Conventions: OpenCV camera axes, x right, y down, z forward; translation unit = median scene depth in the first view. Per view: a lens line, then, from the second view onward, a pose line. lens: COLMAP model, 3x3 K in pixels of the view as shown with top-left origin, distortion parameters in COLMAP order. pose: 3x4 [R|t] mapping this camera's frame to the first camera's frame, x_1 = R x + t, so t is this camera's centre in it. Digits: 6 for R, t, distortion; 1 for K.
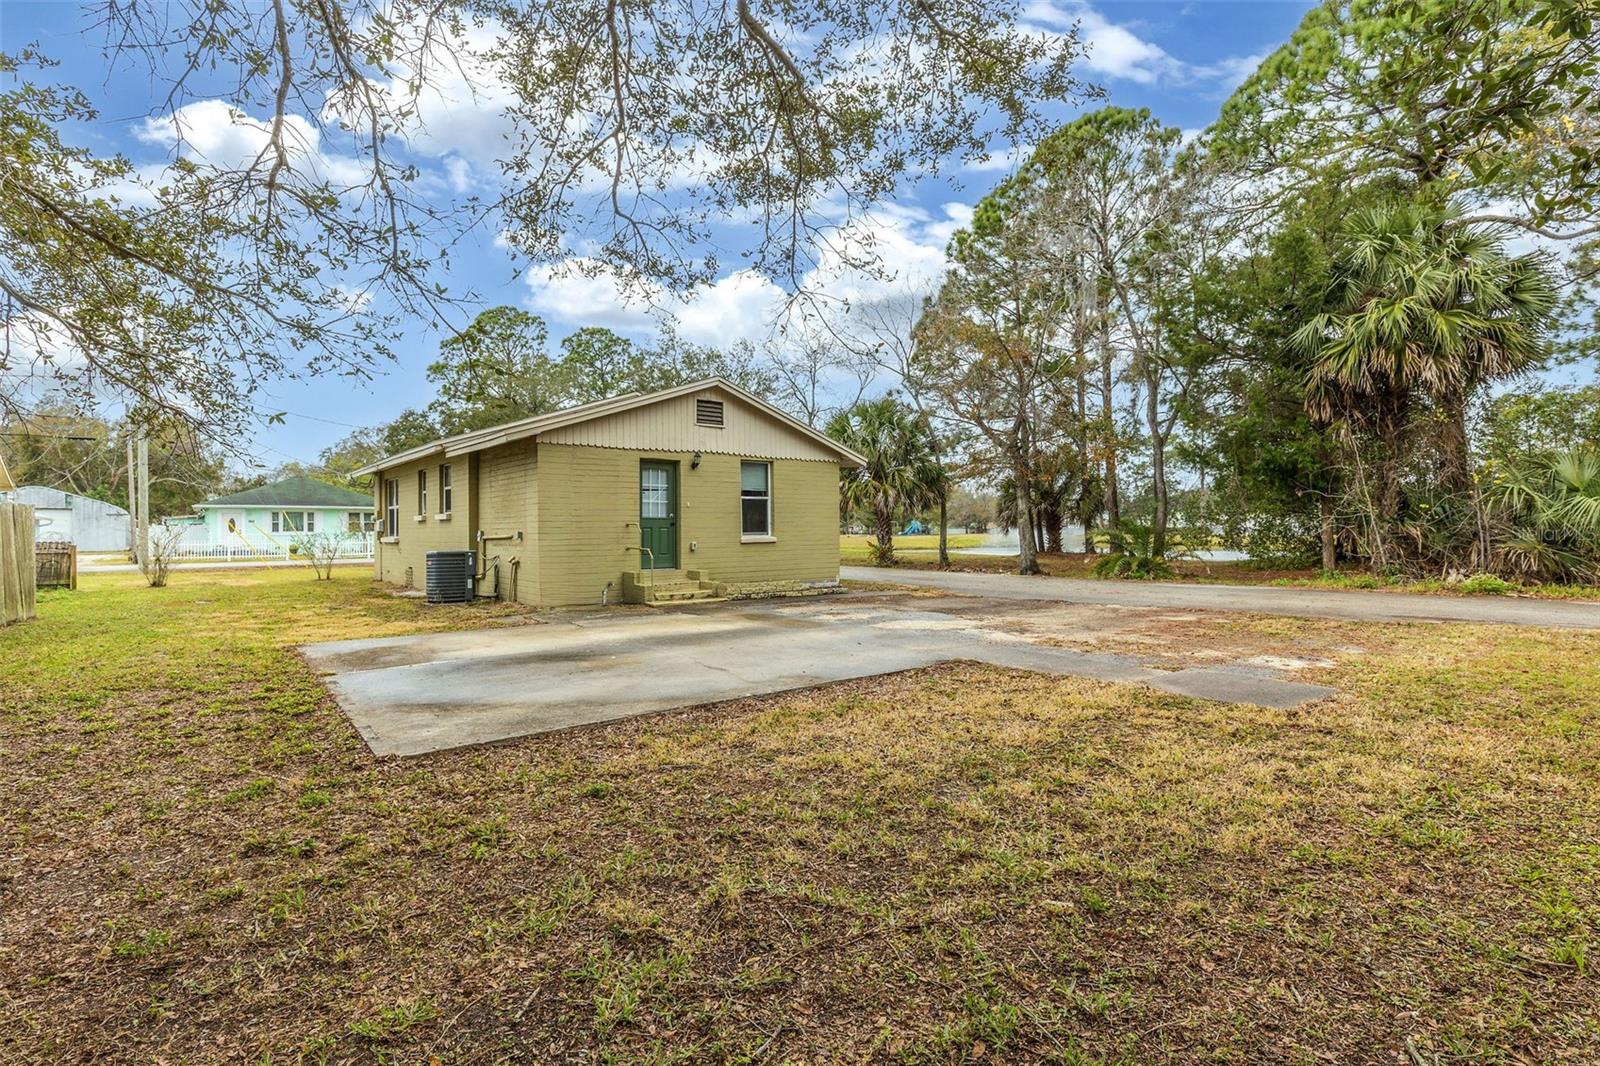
lens RADIAL K [[761.4, 0, 805.8], [0, 761.4, 523.9], [0, 0, 1]] dist [-0.001839, -0.000491]
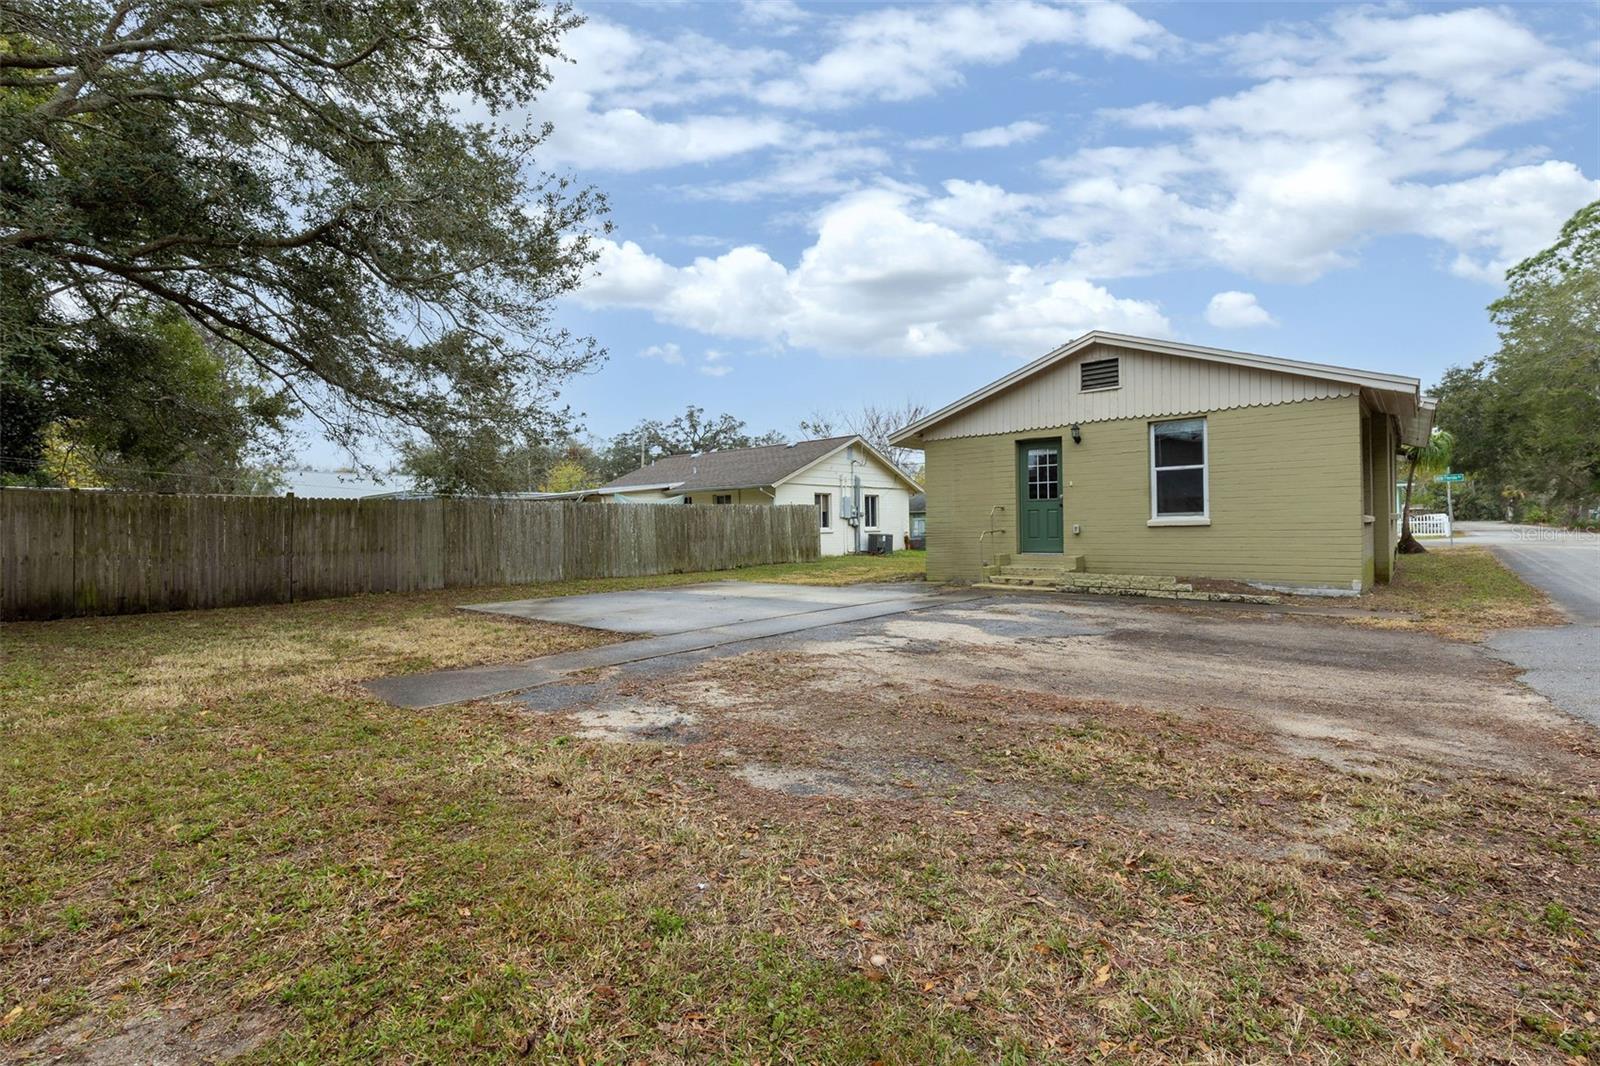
lens RADIAL K [[733.3, 0, 799.6], [0, 733.3, 524.0], [0, 0, 1]] dist [0.005791, 0.000077]
pose [[0.159257, 0.002964, -0.987233, 0.642448], [0.024365, 0.999679, 0.006932, 0.008664], [0.986936, -0.025158, 0.159134, 0.532345]]
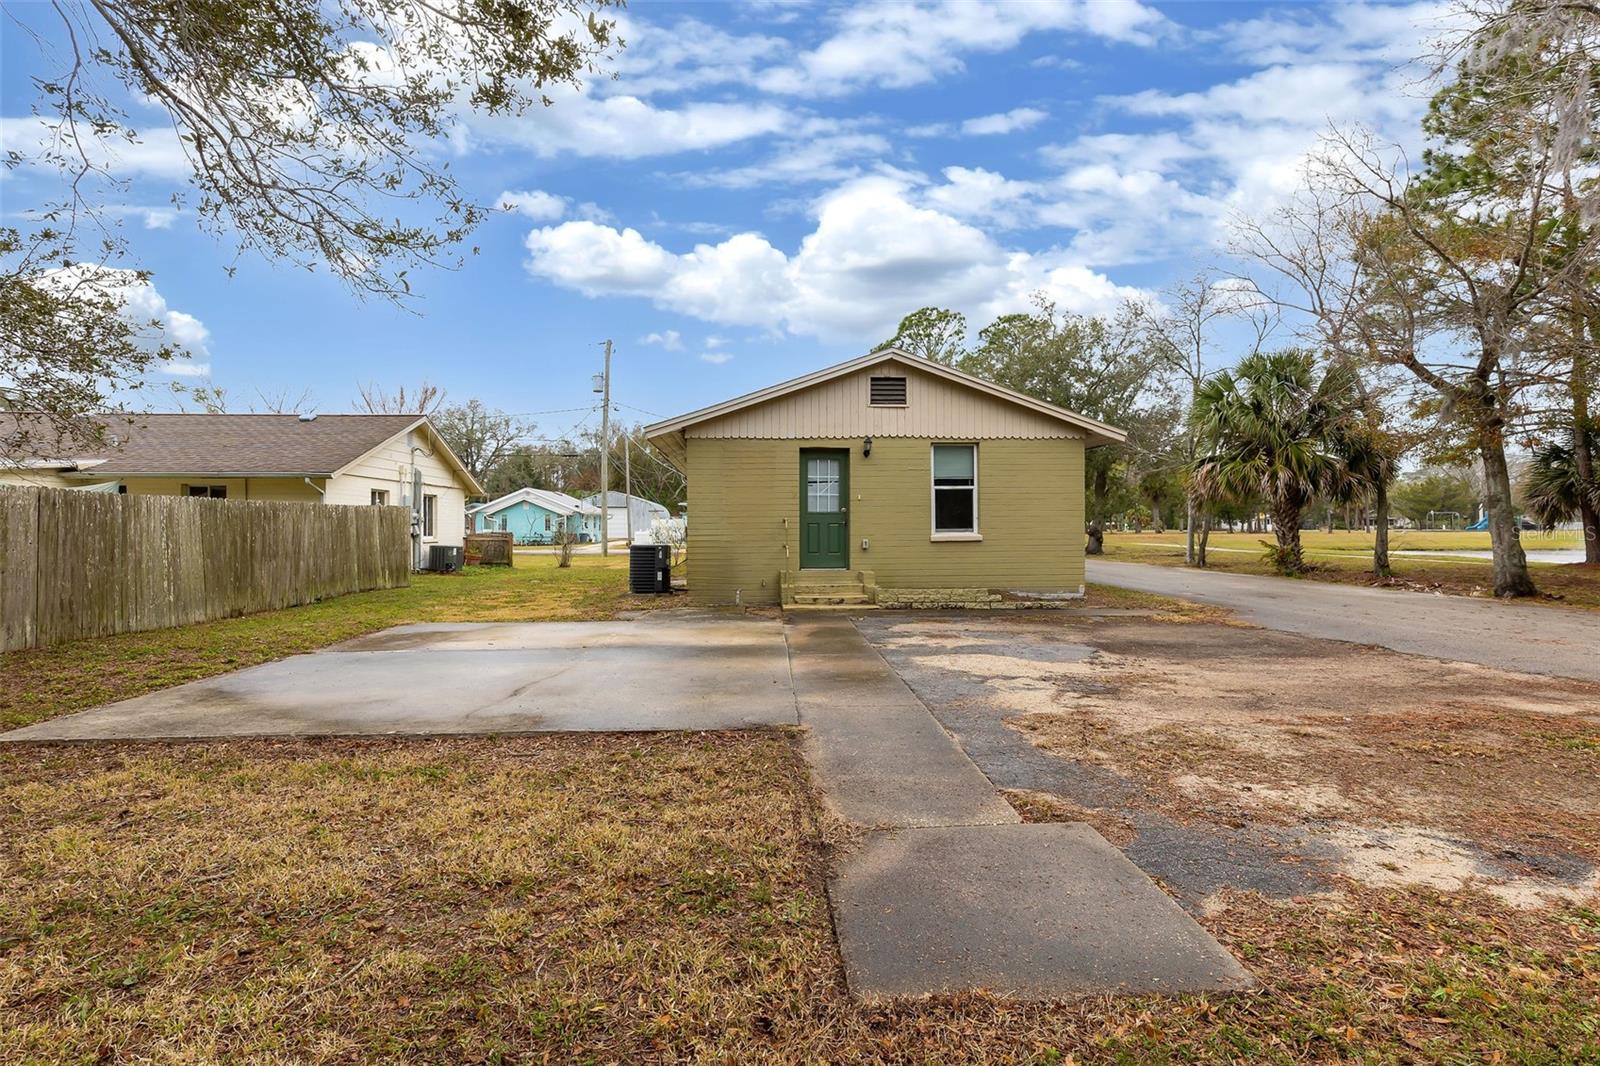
lens RADIAL K [[761.4, 0, 805.8], [0, 761.4, 523.9], [0, 0, 1]] dist [-0.001839, -0.000491]
pose [[0.816393, 0.003452, -0.577486, 0.301103], [0.002299, 0.999955, 0.009227, -0.002584], [0.577492, -0.008860, 0.816348, 0.236418]]
